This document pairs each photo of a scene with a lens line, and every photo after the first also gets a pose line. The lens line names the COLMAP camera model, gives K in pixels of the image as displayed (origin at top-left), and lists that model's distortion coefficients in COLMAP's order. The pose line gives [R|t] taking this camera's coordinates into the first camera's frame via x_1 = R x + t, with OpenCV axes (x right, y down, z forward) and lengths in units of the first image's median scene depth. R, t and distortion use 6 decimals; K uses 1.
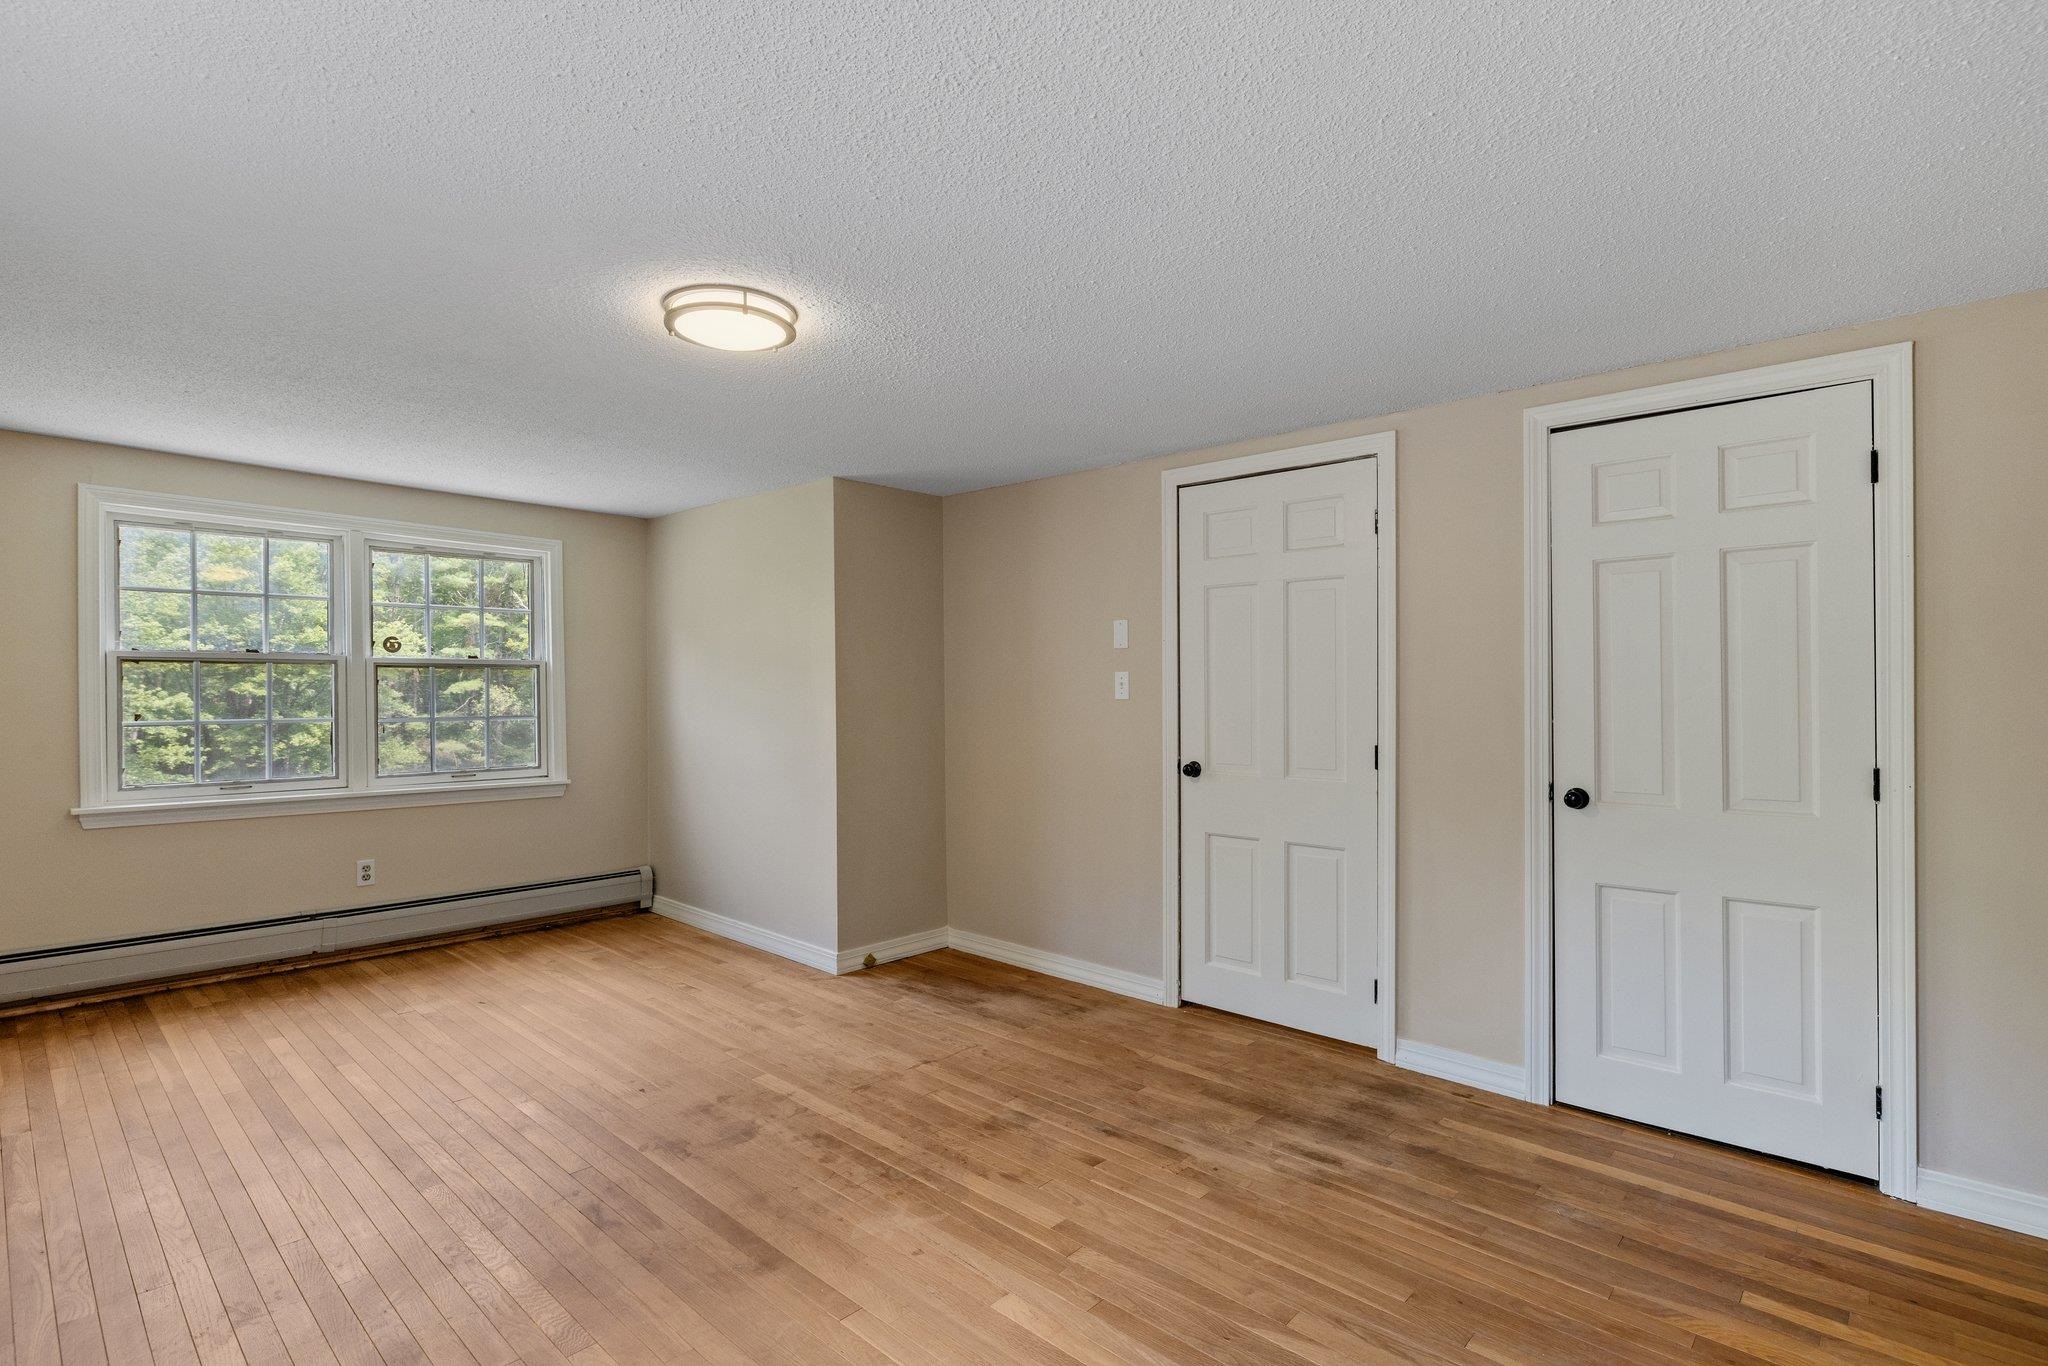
lens RADIAL K [[967.4, 0, 1013.5], [0, 967.4, 684.9], [0, 0, 1]] dist [-0.001004, 0.001328]
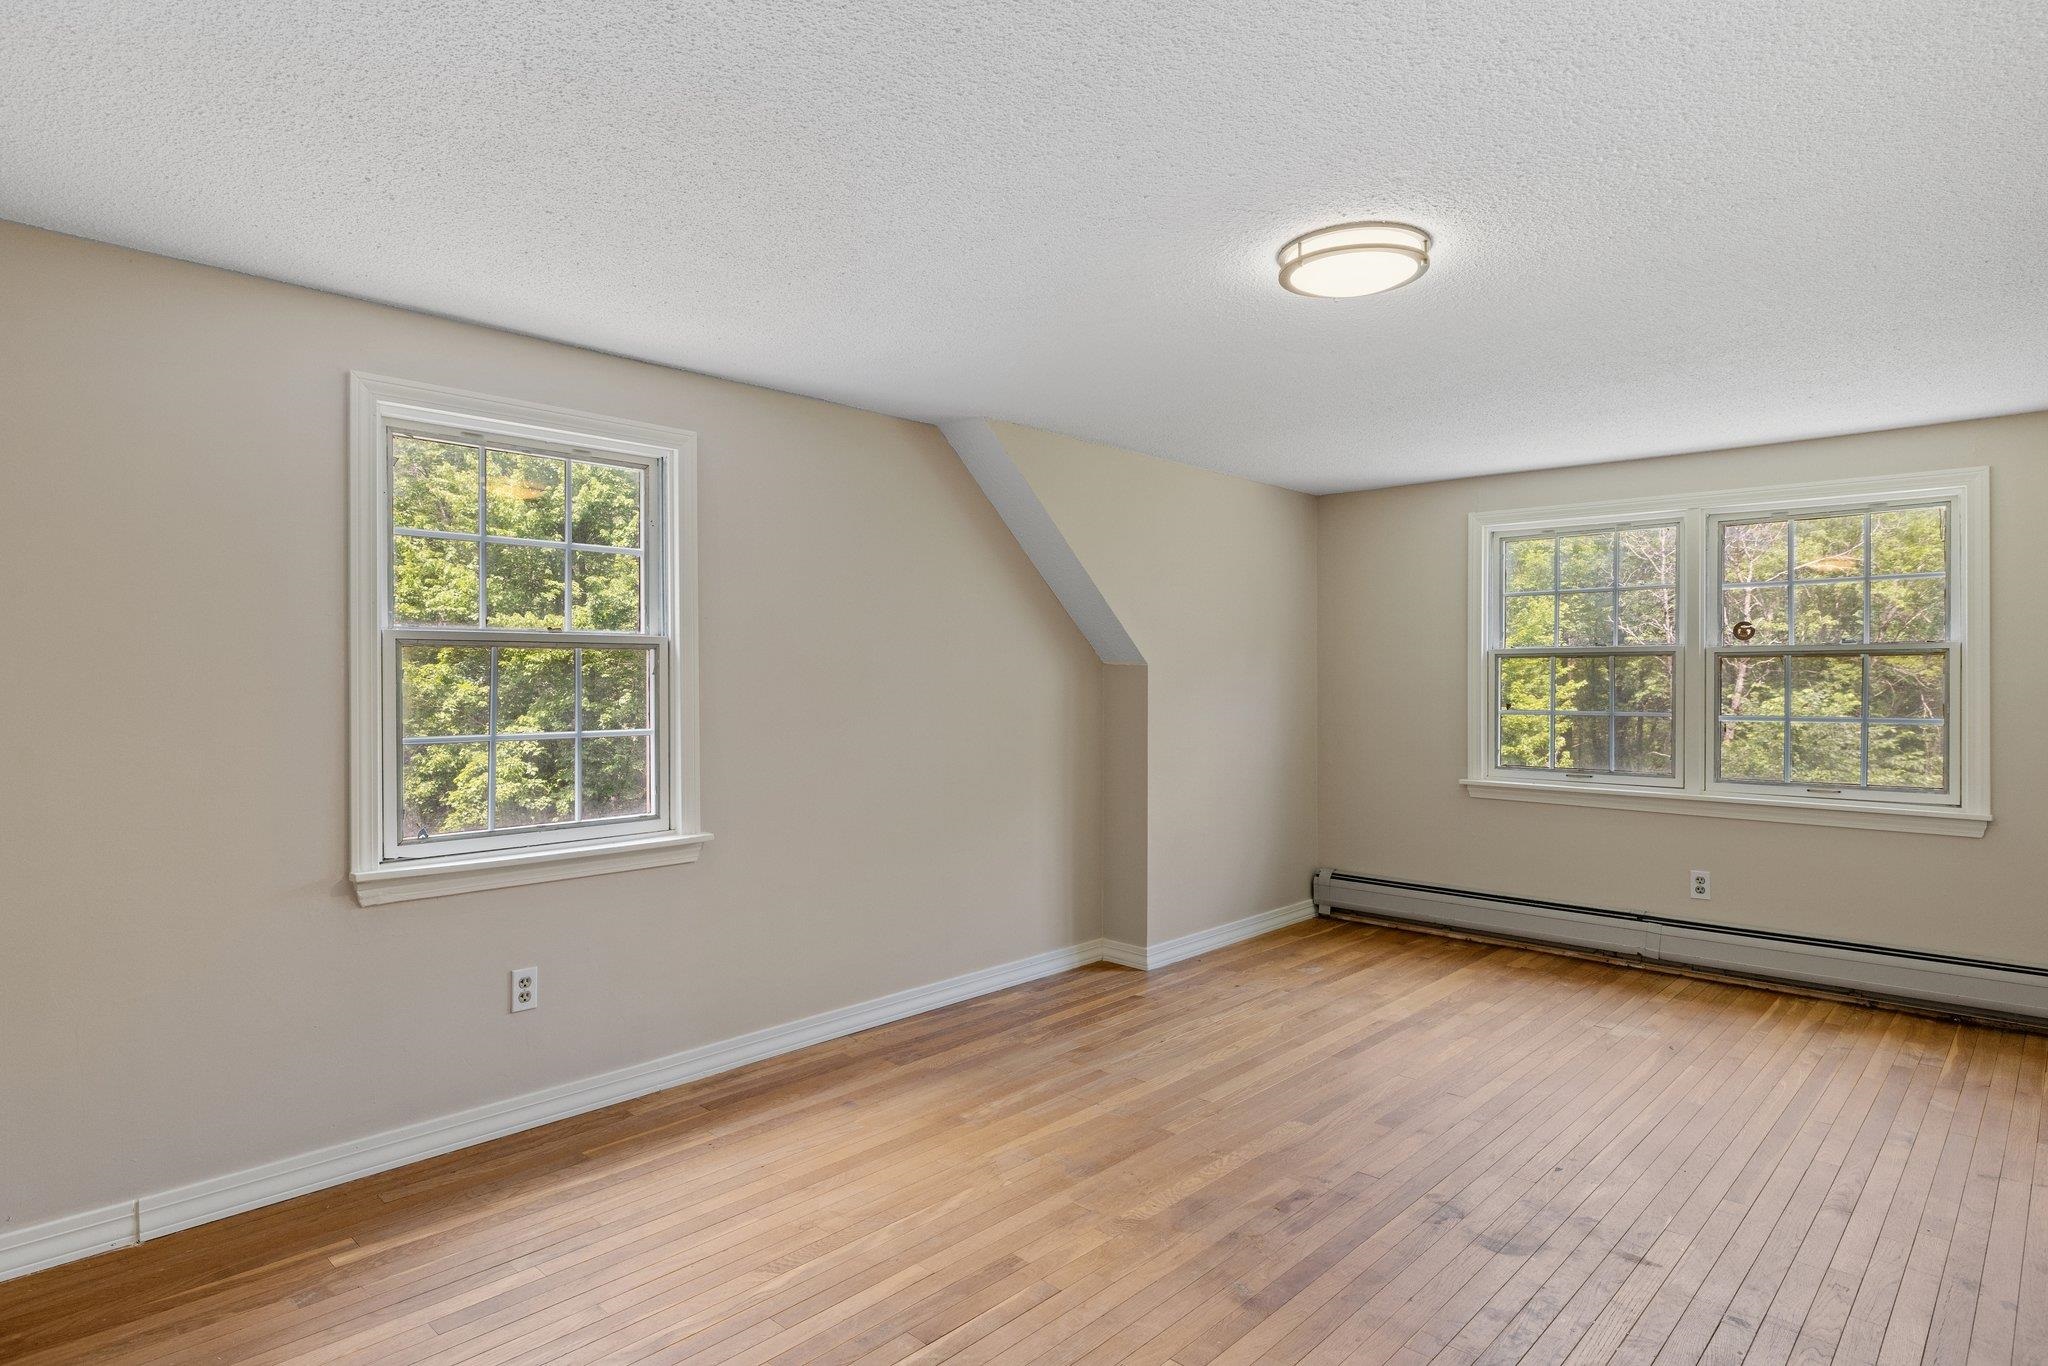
lens RADIAL K [[1109.3, 0, 1012.0], [0, 1109.3, 687.0], [0, 0, 1]] dist [0.003161, -0.001513]
pose [[-0.000398, 0.003920, -0.999992, 0.410941], [0.003891, 0.999985, 0.003918, 0.002316], [0.999992, -0.003890, -0.000413, 0.394407]]
